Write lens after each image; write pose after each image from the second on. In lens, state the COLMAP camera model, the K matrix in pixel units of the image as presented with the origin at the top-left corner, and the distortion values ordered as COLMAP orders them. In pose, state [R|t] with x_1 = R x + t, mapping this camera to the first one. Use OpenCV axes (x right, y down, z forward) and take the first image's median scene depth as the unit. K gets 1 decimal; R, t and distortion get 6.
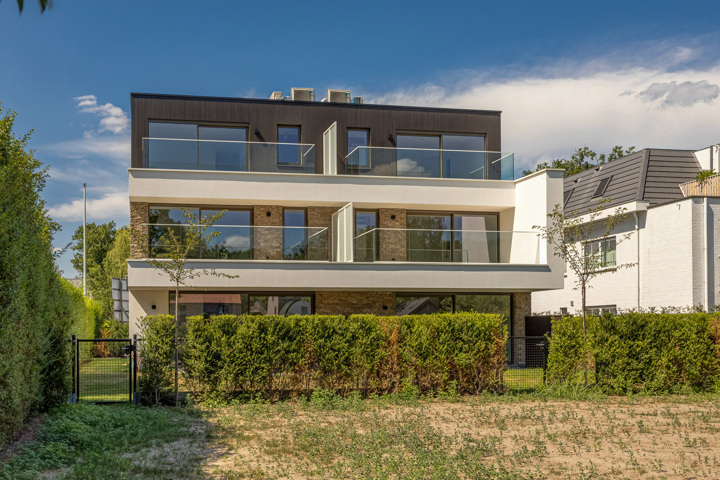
lens RADIAL K [[857.9, 0, 356.5], [0, 857.9, 239.6], [0, 0, 1]] dist [-0.017776, 0.000000]
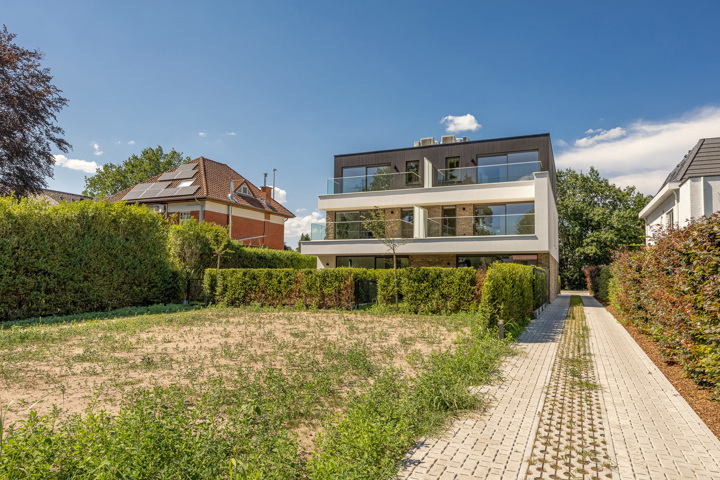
lens RADIAL K [[511.4, 0, 364.6], [0, 511.4, 241.3], [0, 0, 1]] dist [-0.008645, 0.000001]
pose [[0.808633, -0.033913, -0.587336, 0.486534], [0.054065, 0.998396, 0.016787, 0.009247], [0.585824, -0.045329, 0.809169, 0.084571]]
